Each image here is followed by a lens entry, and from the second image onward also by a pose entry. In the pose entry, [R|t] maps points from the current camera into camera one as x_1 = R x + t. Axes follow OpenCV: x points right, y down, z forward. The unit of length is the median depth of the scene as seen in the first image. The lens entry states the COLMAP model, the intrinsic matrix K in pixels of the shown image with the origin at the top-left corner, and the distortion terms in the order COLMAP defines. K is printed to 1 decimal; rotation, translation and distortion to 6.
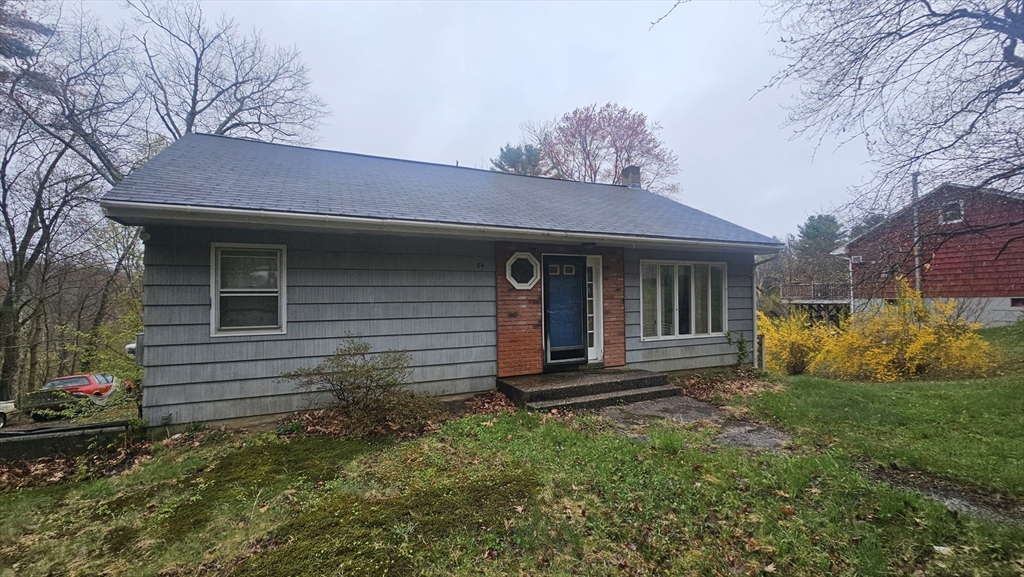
lens RADIAL K [[414.8, 0, 509.4], [0, 414.8, 290.8], [0, 0, 1]] dist [-0.002024, 0.000785]
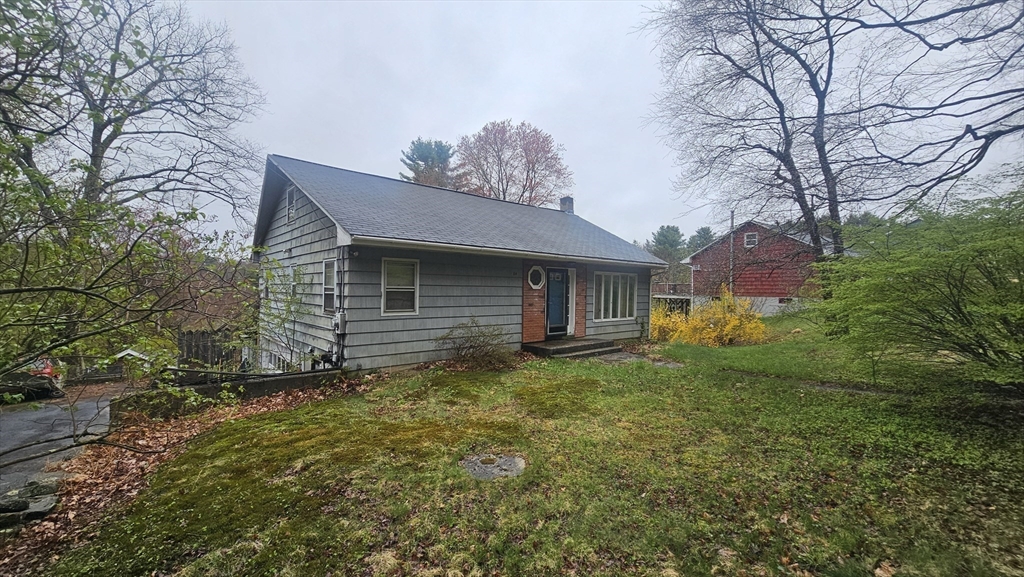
lens RADIAL K [[414.8, 0, 509.4], [0, 414.8, 290.8], [0, 0, 1]] dist [-0.002024, 0.000785]
pose [[0.957309, 0.025553, 0.287936, -0.497260], [-0.034068, 0.999117, 0.024598, -0.030453], [-0.287053, -0.033357, 0.957334, -0.480360]]
